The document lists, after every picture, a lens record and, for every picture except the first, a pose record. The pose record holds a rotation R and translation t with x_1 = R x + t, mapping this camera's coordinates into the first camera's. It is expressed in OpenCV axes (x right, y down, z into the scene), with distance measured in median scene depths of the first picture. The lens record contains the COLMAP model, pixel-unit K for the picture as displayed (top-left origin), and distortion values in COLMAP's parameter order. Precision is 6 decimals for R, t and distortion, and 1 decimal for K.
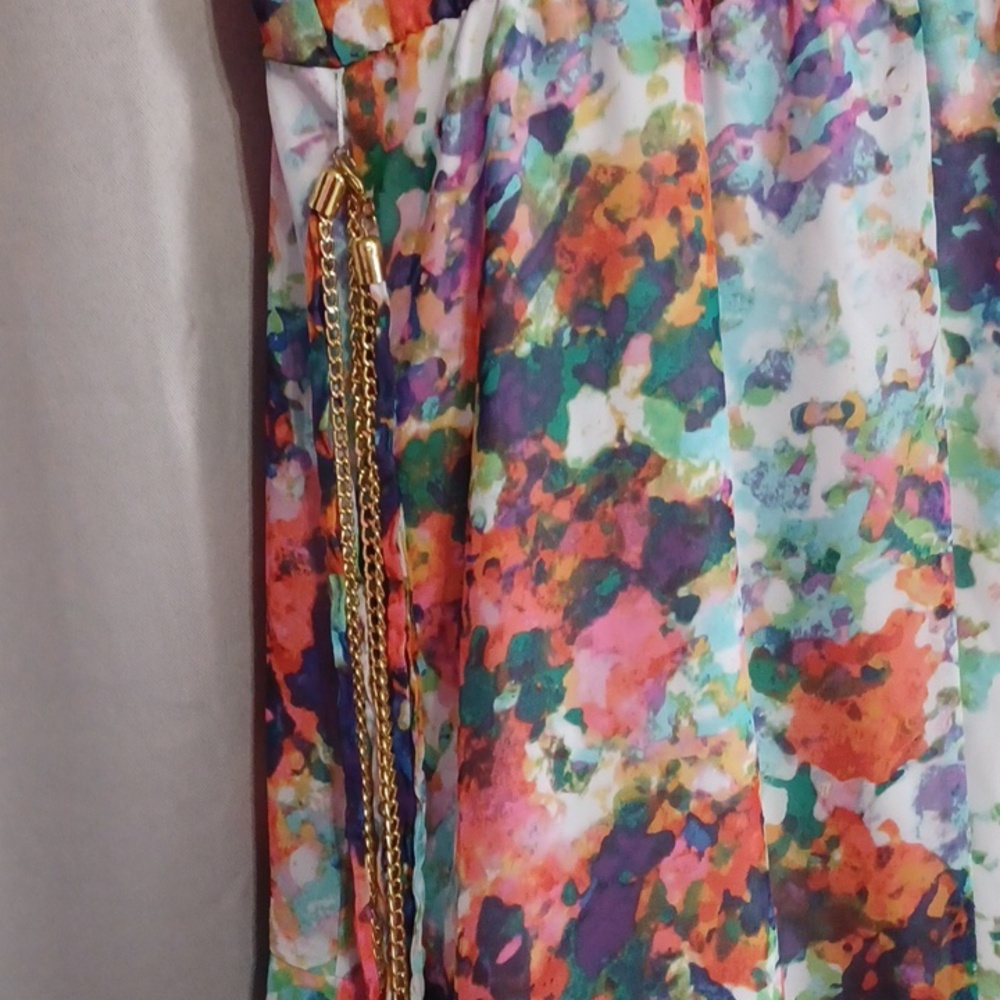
lens RADIAL K [[1602.5, 0, 534.6], [0, 1602.5, 449.3], [0, 0, 1]] dist [0.140602, -0.218950]
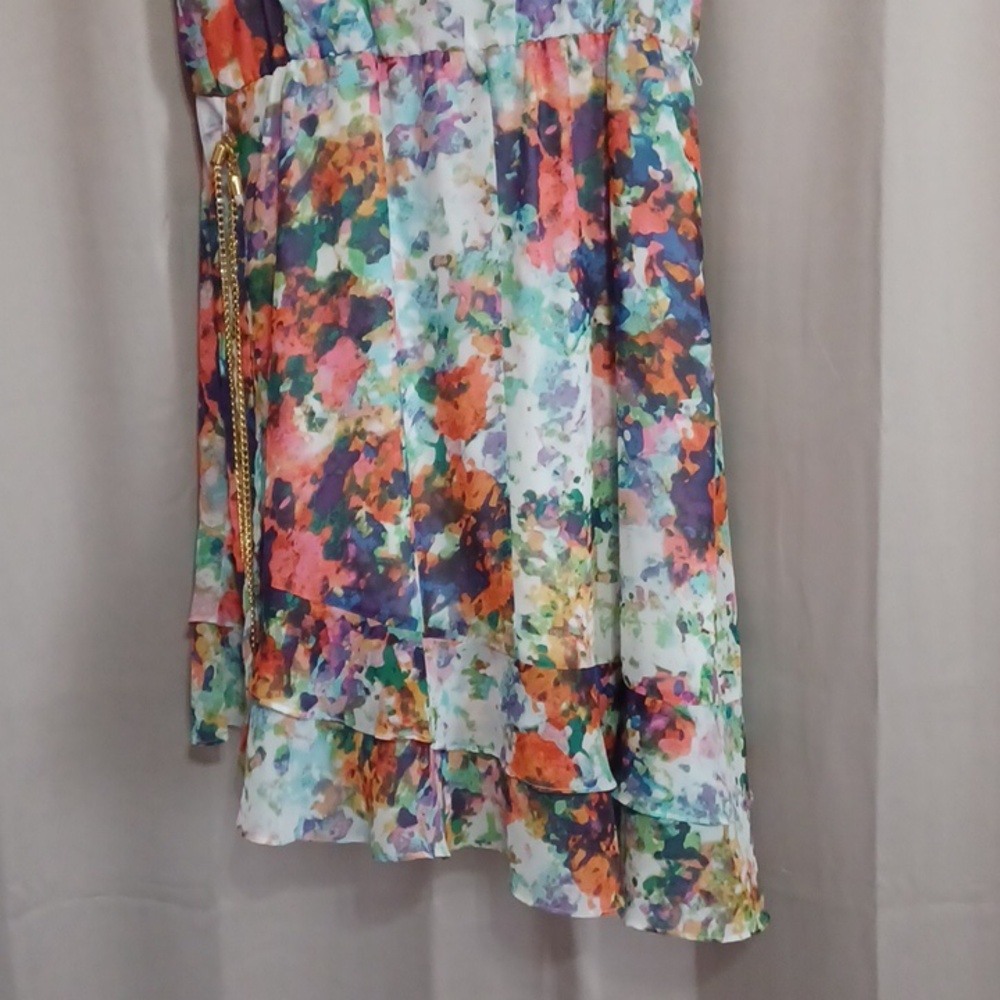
lens RADIAL K [[1713.4, 0, 477.2], [0, 1713.4, 472.0], [0, 0, 1]] dist [0.178314, 0.158602]
pose [[0.980456, 0.041499, -0.192313, 0.688919], [-0.043717, 0.999017, -0.007305, 0.276019], [0.191821, 0.015569, 0.981306, -1.242355]]
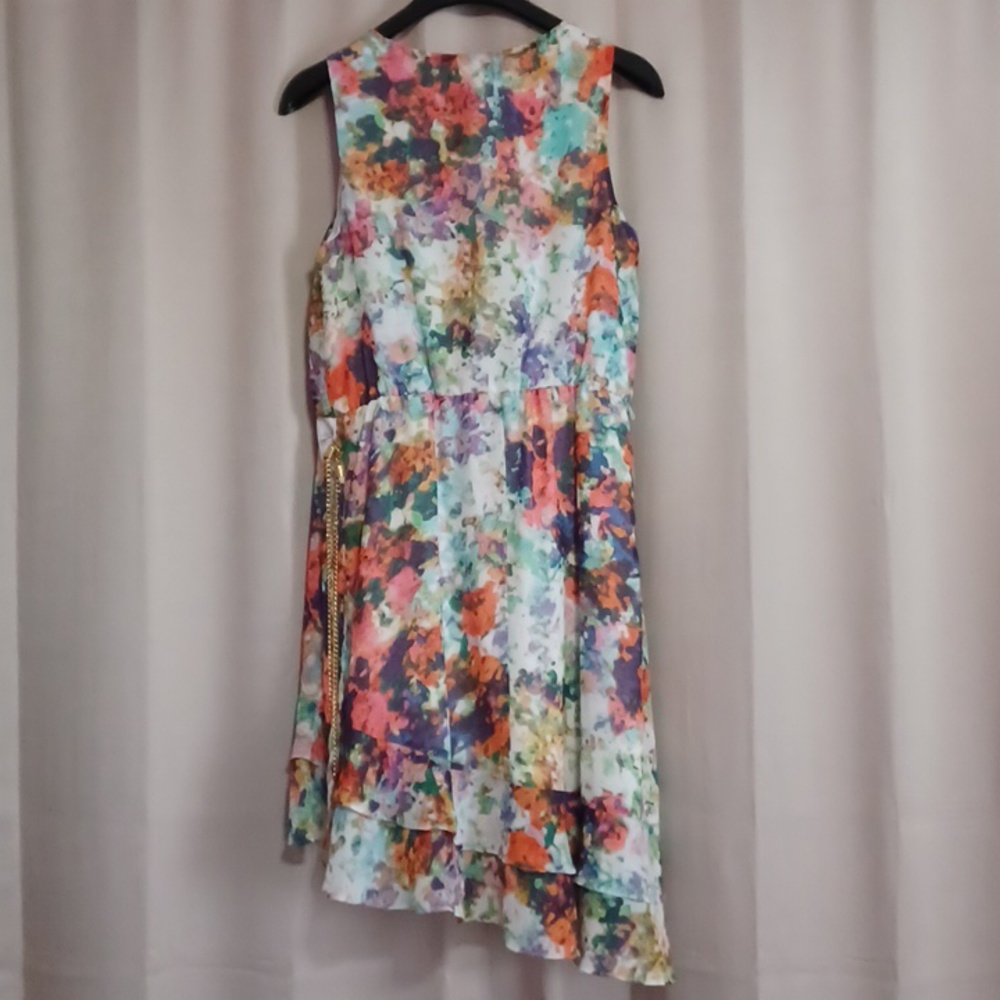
lens RADIAL K [[1682.0, 0, 473.4], [0, 1682.0, 500.7], [0, 0, 1]] dist [0.175754, -0.987876]
pose [[0.984828, 0.034768, -0.170017, 0.799017], [-0.067663, 0.979116, -0.191713, 0.620593], [0.159801, 0.200309, 0.966613, -2.448076]]
